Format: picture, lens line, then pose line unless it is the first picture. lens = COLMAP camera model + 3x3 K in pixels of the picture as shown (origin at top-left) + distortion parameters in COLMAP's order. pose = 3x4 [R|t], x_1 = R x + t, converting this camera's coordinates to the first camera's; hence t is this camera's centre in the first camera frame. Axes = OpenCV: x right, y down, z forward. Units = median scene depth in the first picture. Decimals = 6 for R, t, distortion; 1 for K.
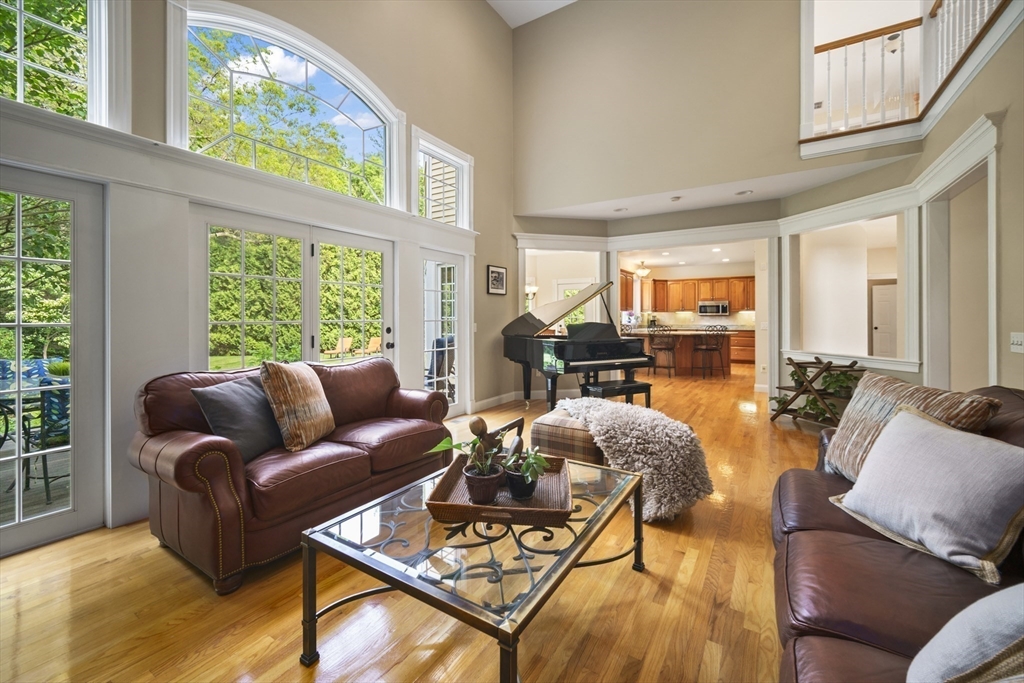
lens RADIAL K [[409.1, 0, 516.0], [0, 409.1, 320.8], [0, 0, 1]] dist [-0.000573, 0.000437]
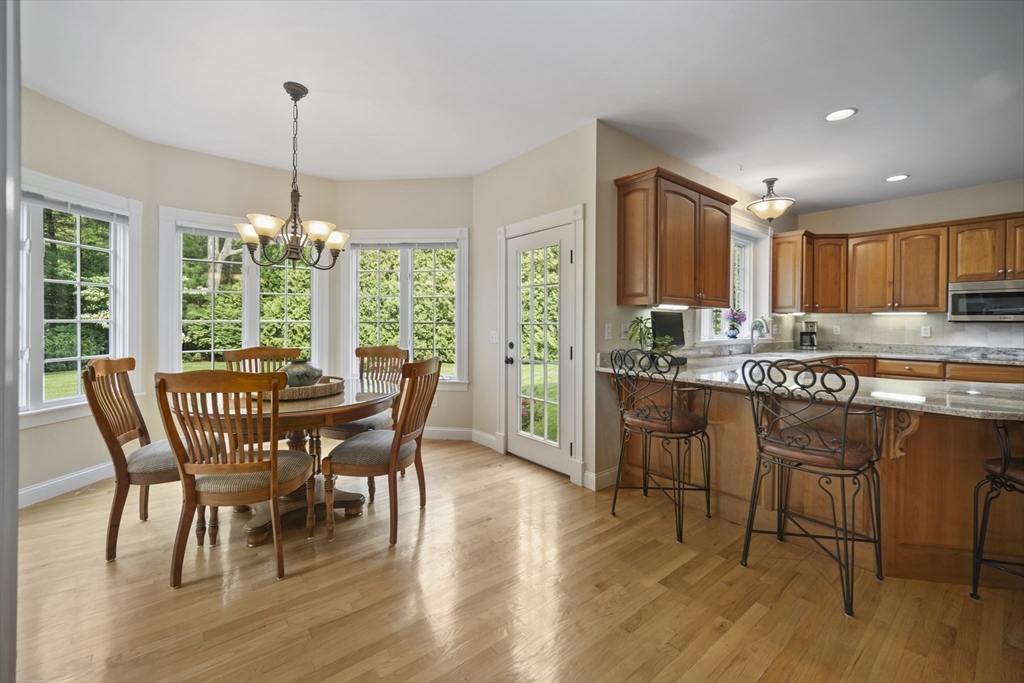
lens RADIAL K [[409.1, 0, 517.1], [0, 409.1, 325.1], [0, 0, 1]] dist [-0.000573, 0.000437]
pose [[0.944819, 0.008136, -0.327492, 0.193059], [-0.009403, 0.999953, -0.002287, -0.004961], [0.327458, 0.005240, 0.944851, 0.508480]]
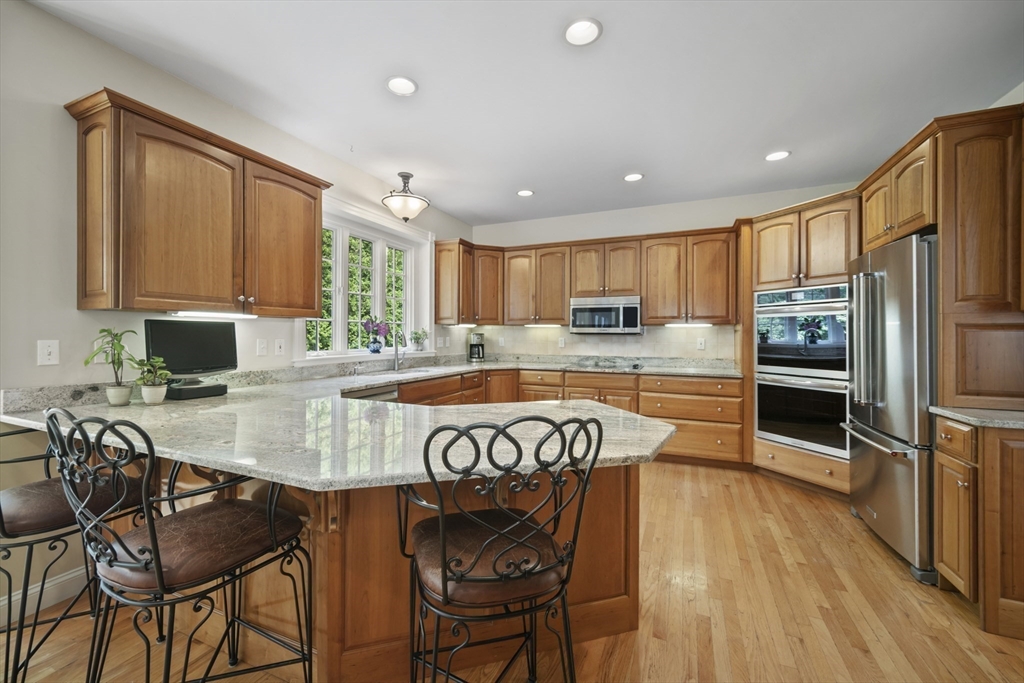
lens RADIAL K [[409.1, 0, 505.8], [0, 409.1, 336.3], [0, 0, 1]] dist [-0.000573, 0.000437]
pose [[0.989885, 0.002445, 0.141848, 0.314754], [-0.001826, 0.999988, -0.004499, -0.007873], [-0.141857, 0.004194, 0.989878, 0.591923]]
